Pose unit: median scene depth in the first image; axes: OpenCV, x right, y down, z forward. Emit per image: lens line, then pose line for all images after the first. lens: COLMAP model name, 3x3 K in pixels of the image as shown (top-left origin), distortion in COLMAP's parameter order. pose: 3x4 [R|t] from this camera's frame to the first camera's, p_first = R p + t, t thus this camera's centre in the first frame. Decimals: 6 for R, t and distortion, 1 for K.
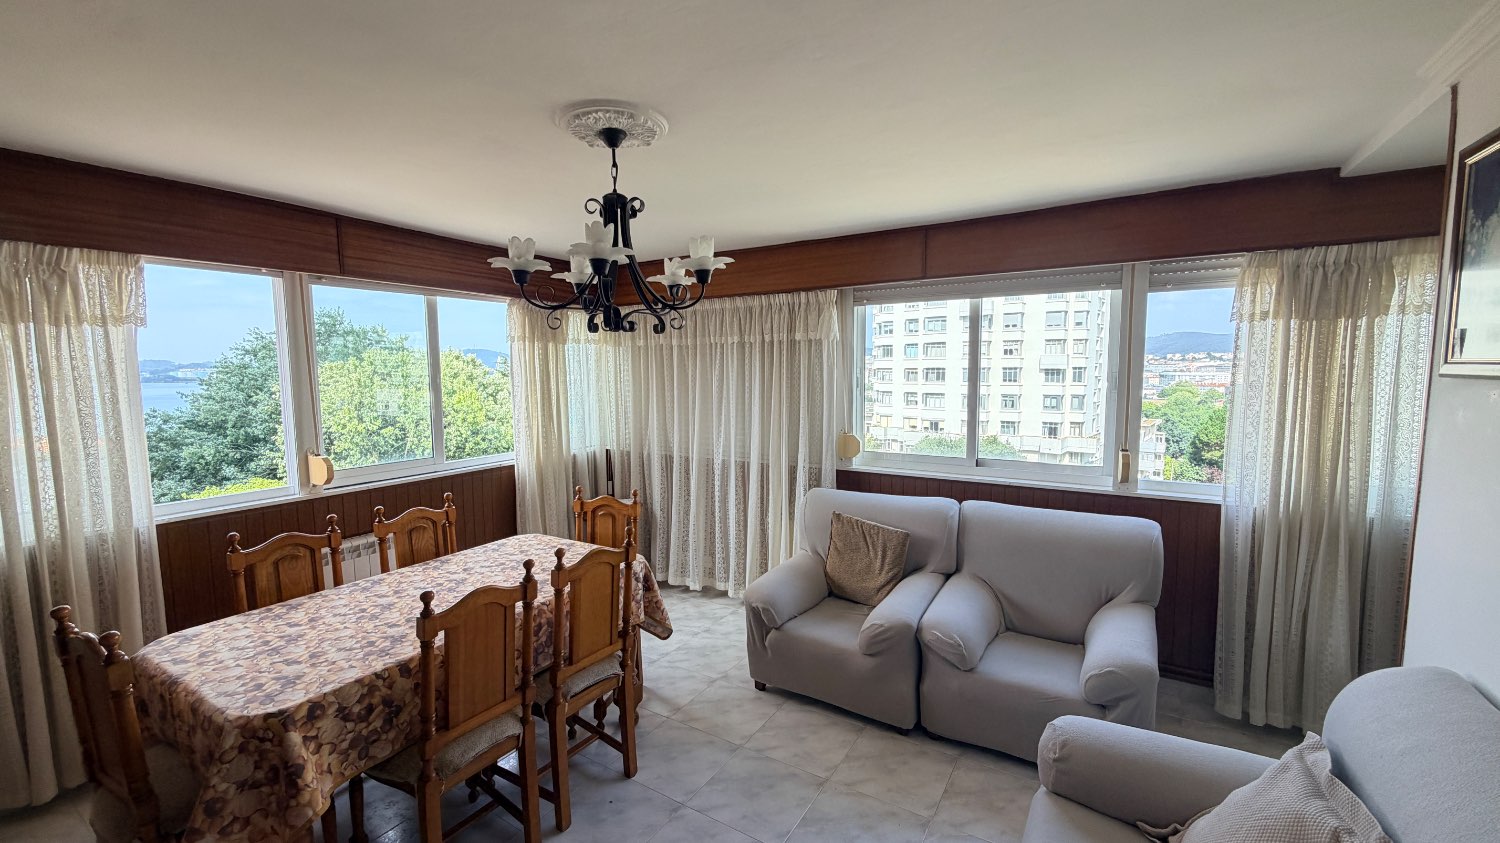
lens RADIAL K [[597.9, 0, 744.4], [0, 597.9, 425.4], [0, 0, 1]] dist [0.000641, 0.000618]
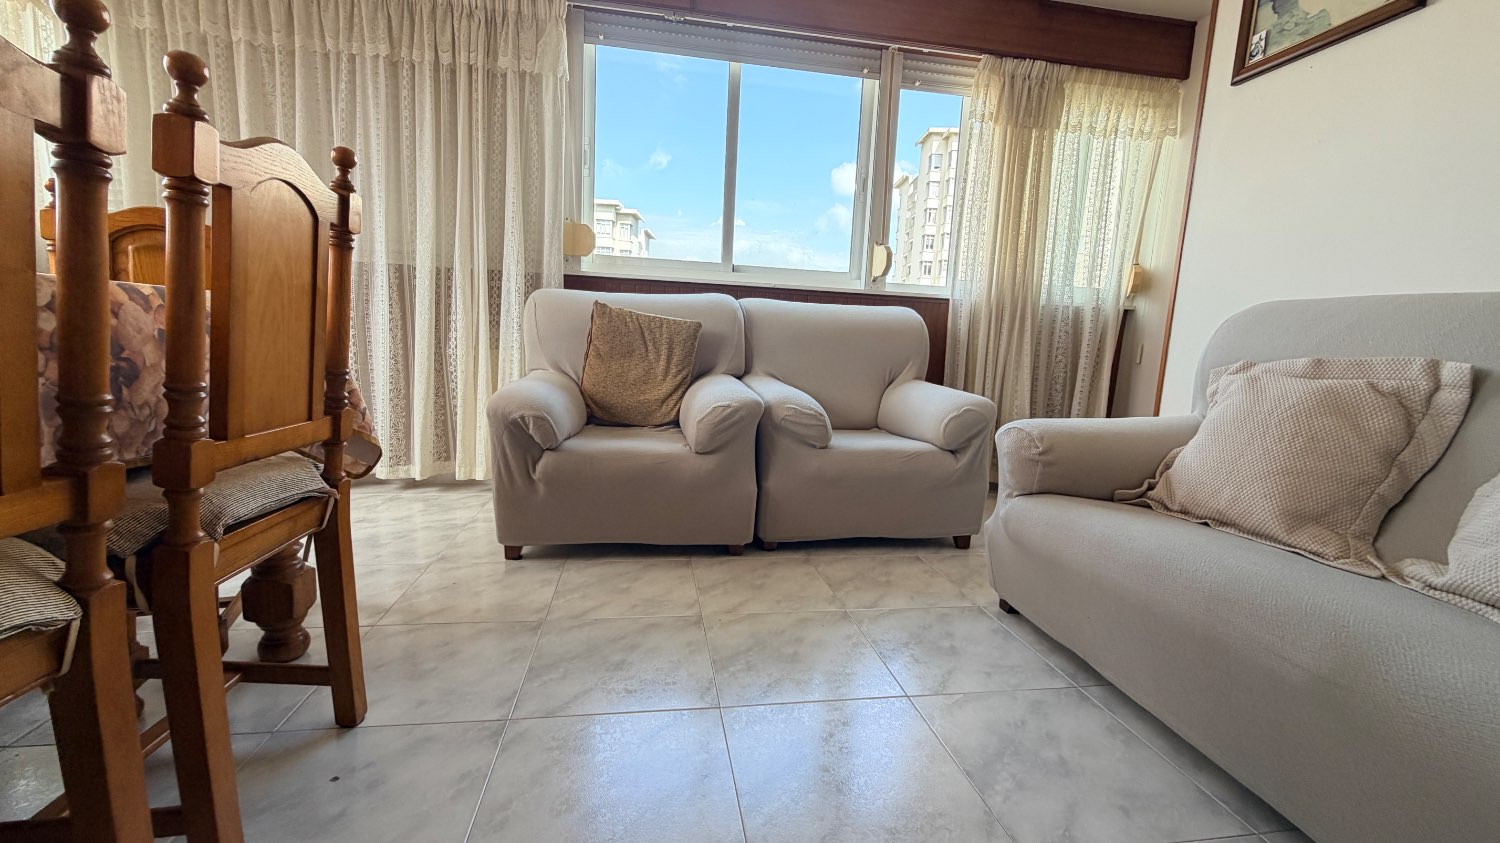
lens RADIAL K [[596.7, 0, 743.9], [0, 596.7, 423.2], [0, 0, 1]] dist [-0.000960, 0.000366]
pose [[0.748977, -0.048076, 0.660849, -0.226157], [0.010255, 0.998086, 0.060986, 0.288910], [-0.662516, -0.038900, 0.748037, 0.406711]]
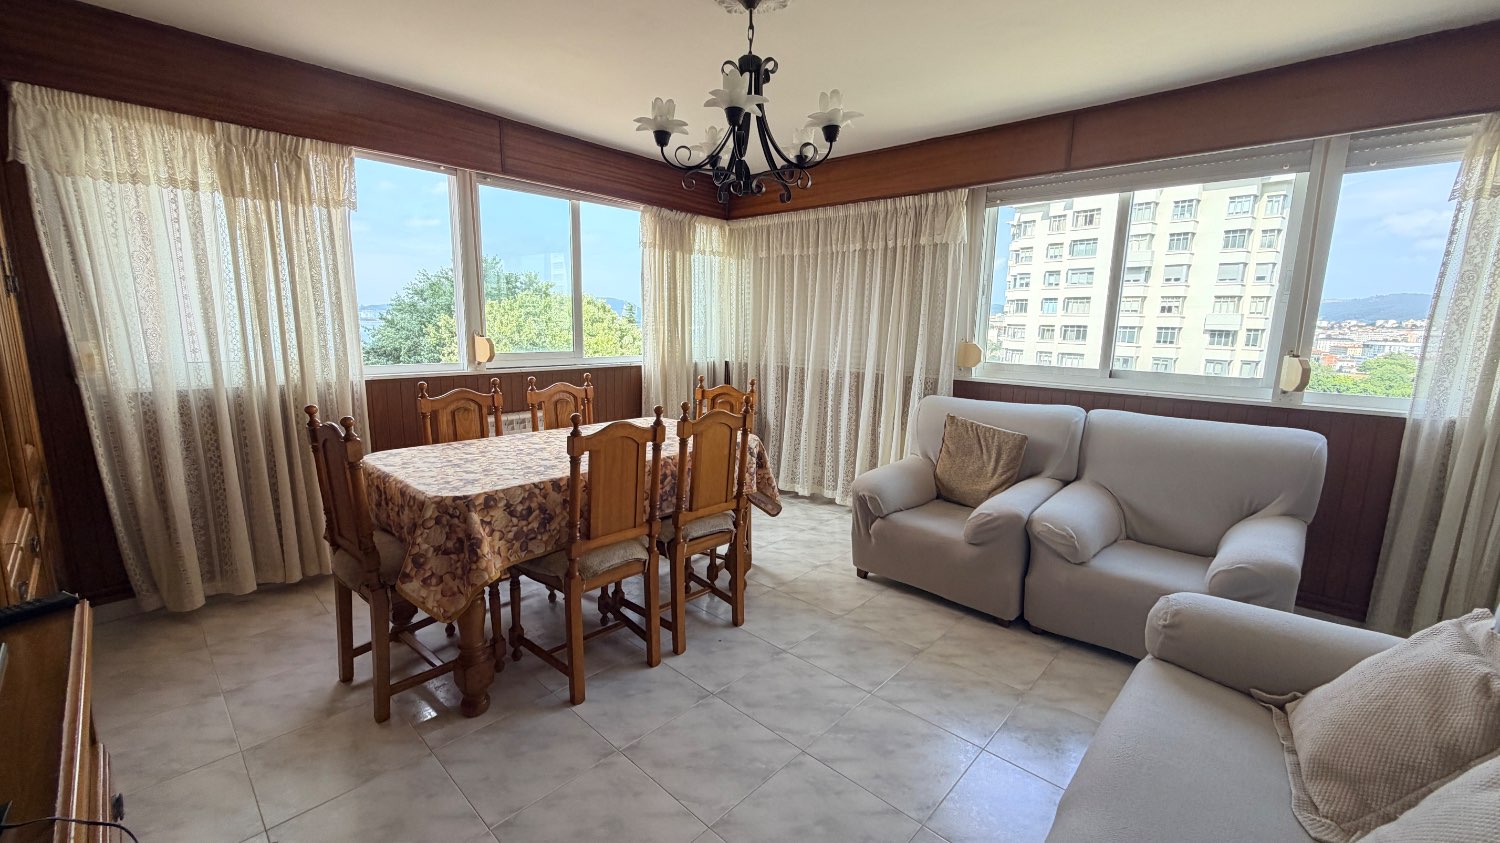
lens RADIAL K [[597.9, 0, 744.4], [0, 597.9, 425.4], [0, 0, 1]] dist [0.000641, 0.000618]
pose [[0.981047, 0.059101, -0.184539, 0.002271], [-0.044753, 0.995711, 0.080970, 0.114257], [0.188533, -0.071176, 0.979484, -0.044583]]
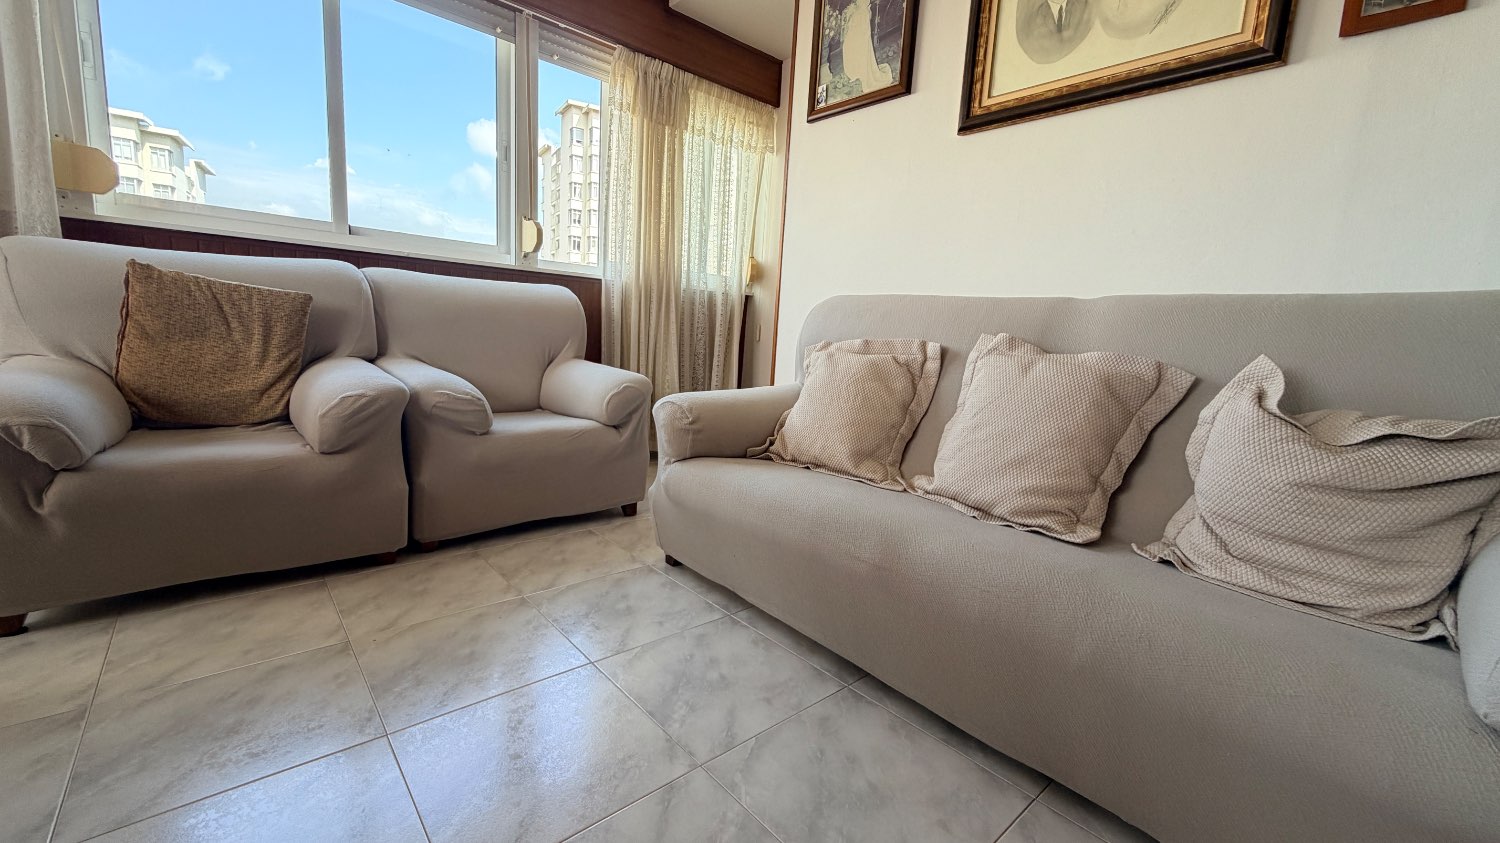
lens RADIAL K [[596.7, 0, 743.9], [0, 596.7, 423.2], [0, 0, 1]] dist [-0.000960, 0.000366]
pose [[0.284639, -0.117469, 0.951410, -0.242131], [0.032054, 0.993075, 0.113024, 0.283861], [-0.958099, -0.001674, 0.286433, 0.401454]]
